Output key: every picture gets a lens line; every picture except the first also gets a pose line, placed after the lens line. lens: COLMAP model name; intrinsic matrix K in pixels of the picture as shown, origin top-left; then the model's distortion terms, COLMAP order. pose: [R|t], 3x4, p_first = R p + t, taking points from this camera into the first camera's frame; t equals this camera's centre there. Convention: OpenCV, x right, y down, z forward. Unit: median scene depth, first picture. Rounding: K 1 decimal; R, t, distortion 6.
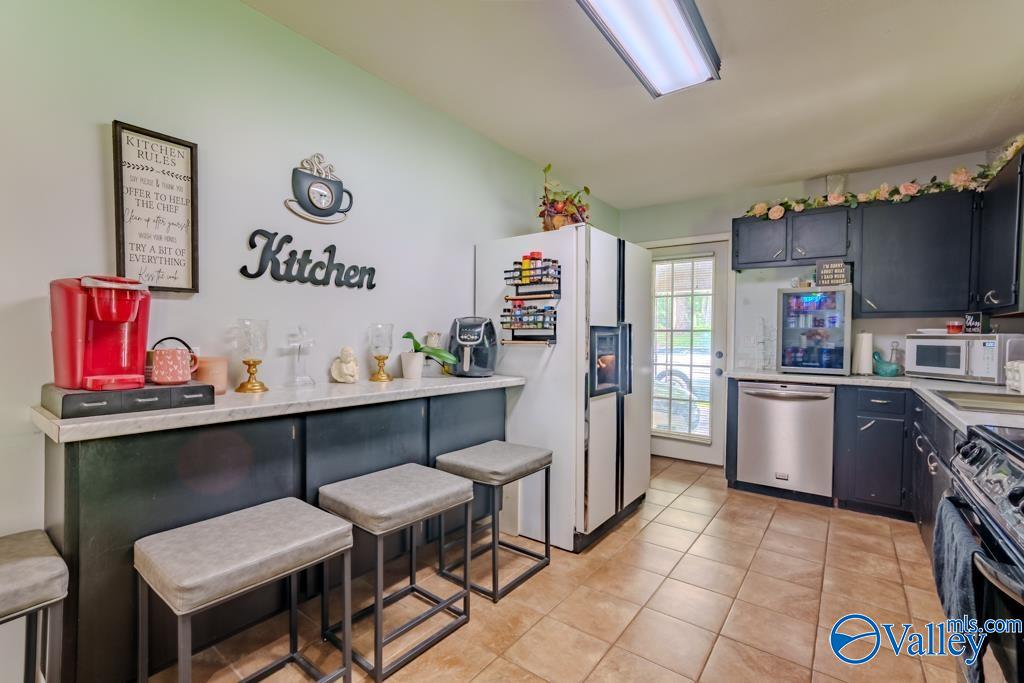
lens RADIAL K [[452.1, 0, 516.6], [0, 452.1, 346.0], [0, 0, 1]] dist [-0.022703, 0.011963]
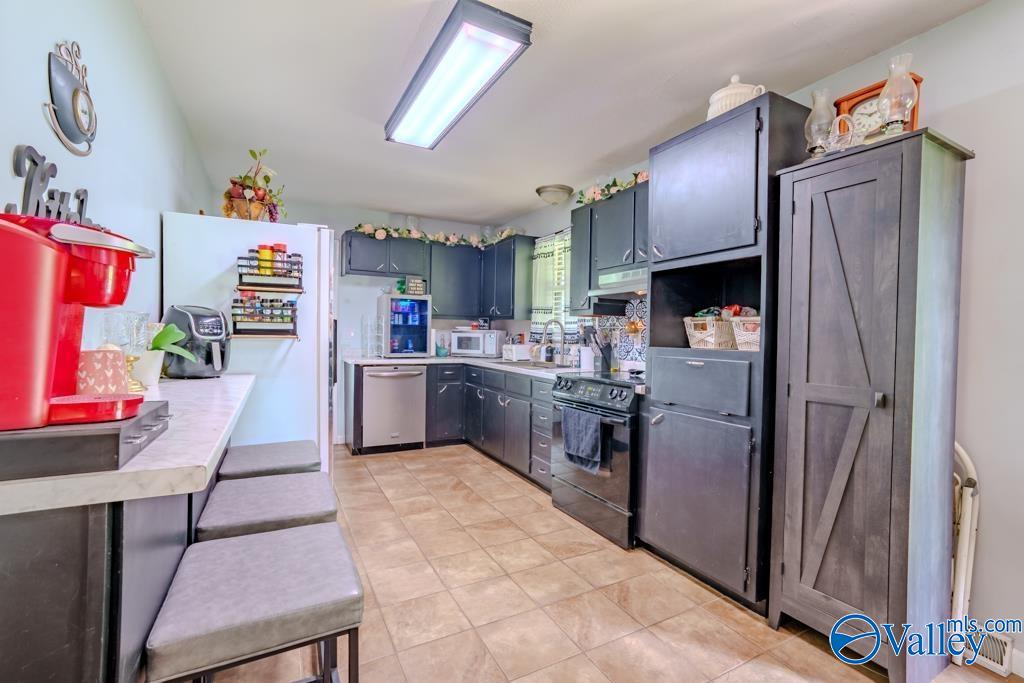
lens RADIAL K [[452.1, 0, 512.3], [0, 452.1, 345.1], [0, 0, 1]] dist [-0.022703, 0.011963]
pose [[0.442048, -0.022689, 0.896704, -0.570987], [0.005864, 0.999732, 0.022405, -0.007825], [-0.896972, -0.004646, 0.442063, 0.112639]]
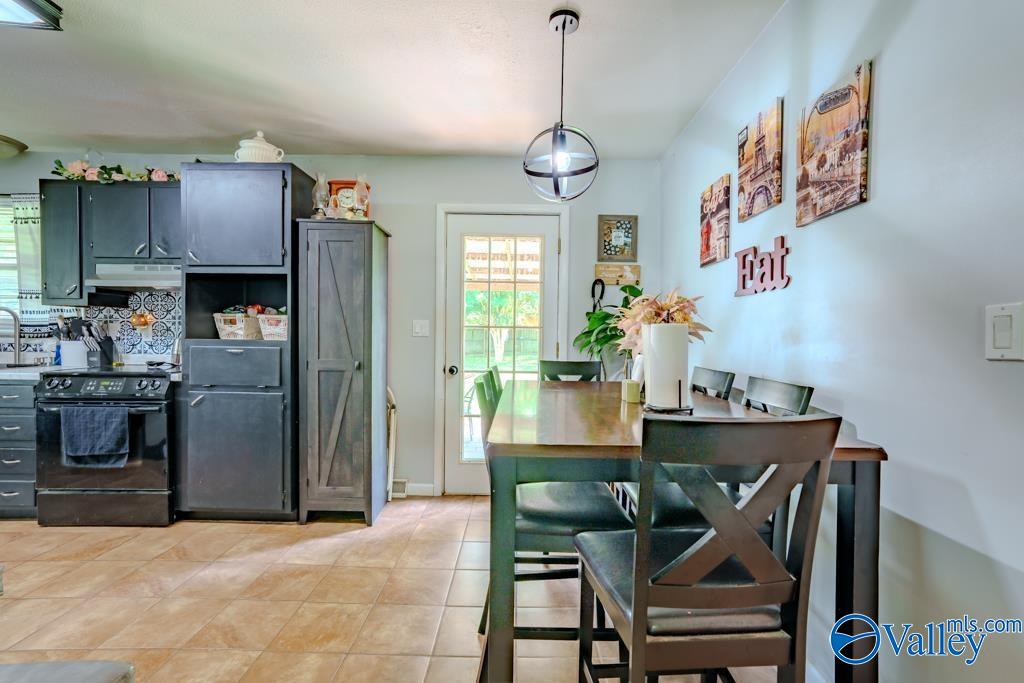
lens RADIAL K [[452.1, 0, 520.7], [0, 452.1, 349.1], [0, 0, 1]] dist [-0.022703, 0.011963]
pose [[-0.593808, -0.039703, 0.803627, -0.911415], [-0.004745, 0.998937, 0.045846, -0.008720], [-0.804593, 0.023410, -0.593365, 0.259267]]
